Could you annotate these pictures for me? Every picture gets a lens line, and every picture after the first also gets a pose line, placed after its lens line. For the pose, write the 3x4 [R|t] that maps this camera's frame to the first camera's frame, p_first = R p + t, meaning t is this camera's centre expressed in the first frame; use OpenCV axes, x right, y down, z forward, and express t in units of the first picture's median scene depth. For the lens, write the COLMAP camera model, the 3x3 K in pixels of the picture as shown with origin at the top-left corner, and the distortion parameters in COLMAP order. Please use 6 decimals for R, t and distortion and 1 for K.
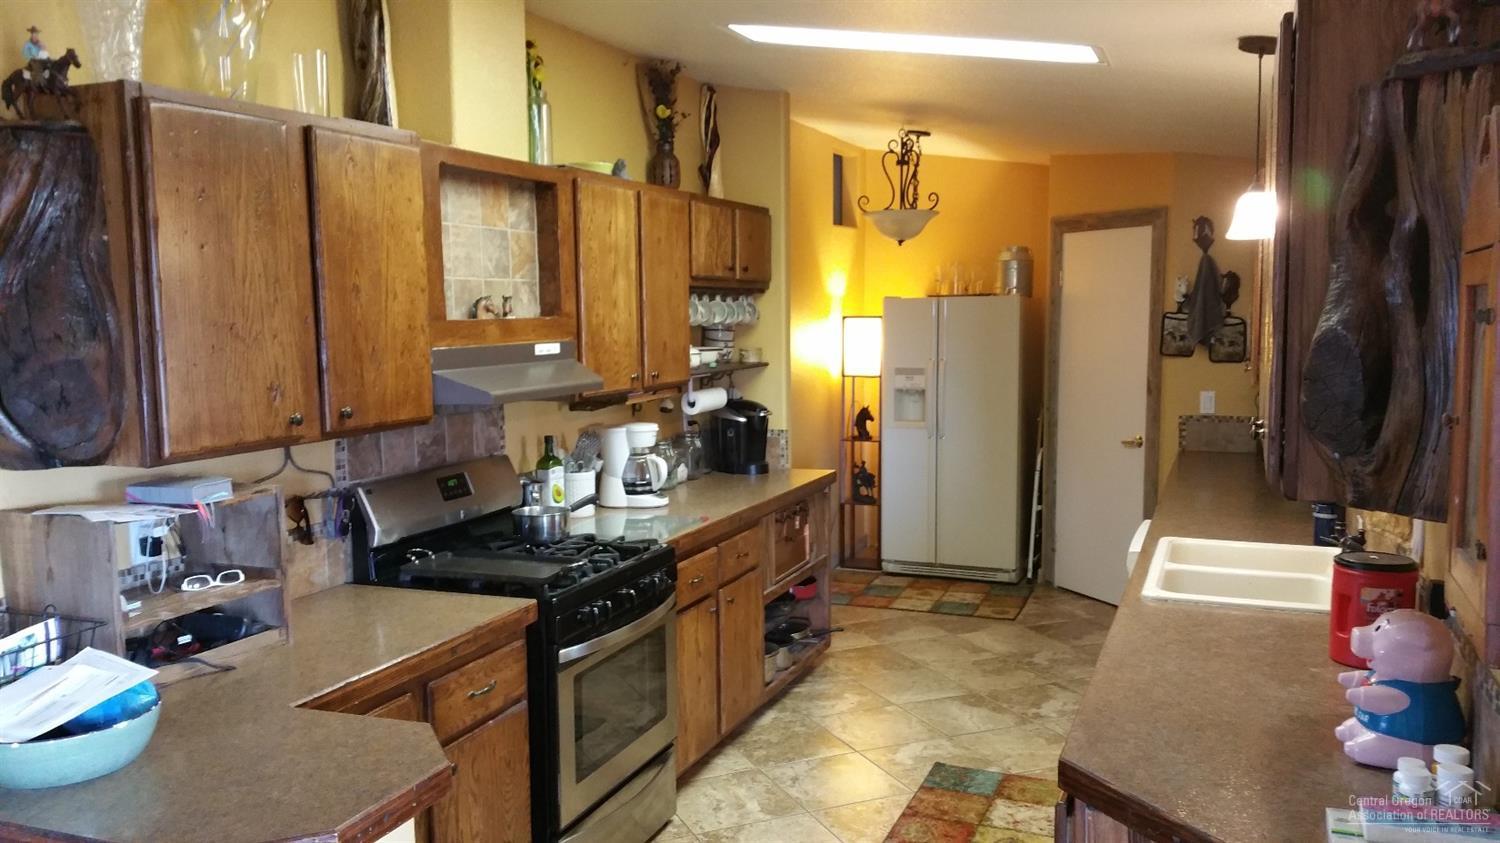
lens RADIAL K [[1265.3, 0, 751.1], [0, 1265.3, 444.3], [0, 0, 1]] dist [0.153103, -0.315397]
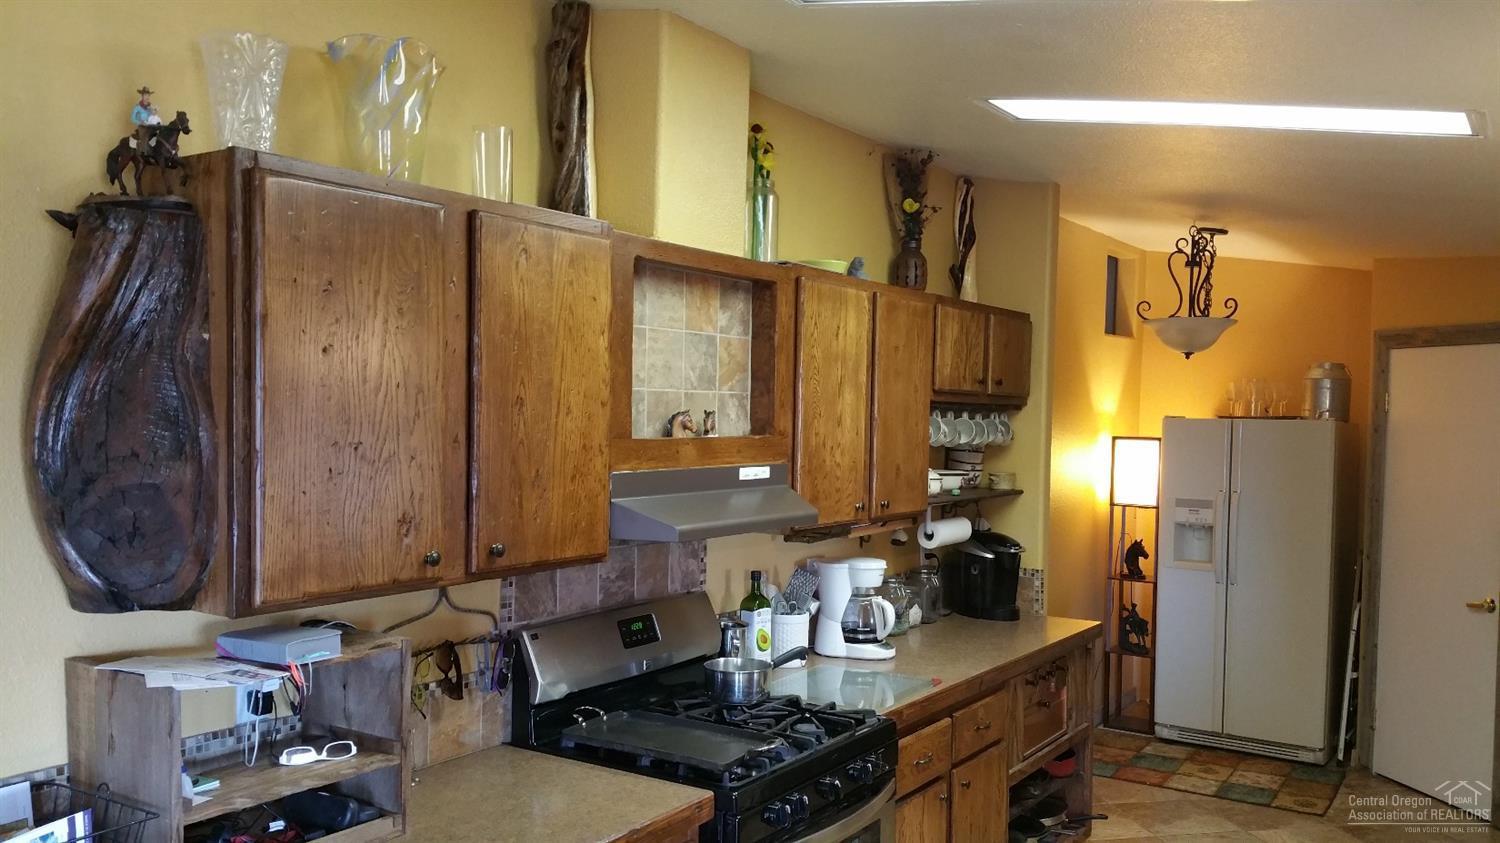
lens RADIAL K [[1265.3, 0, 751.1], [0, 1265.3, 444.3], [0, 0, 1]] dist [0.153103, -0.315397]
pose [[0.979455, 0.034432, -0.198700, 0.005165], [-0.050546, 0.995780, -0.076600, -0.028455], [0.195224, 0.085069, 0.977062, 0.165831]]
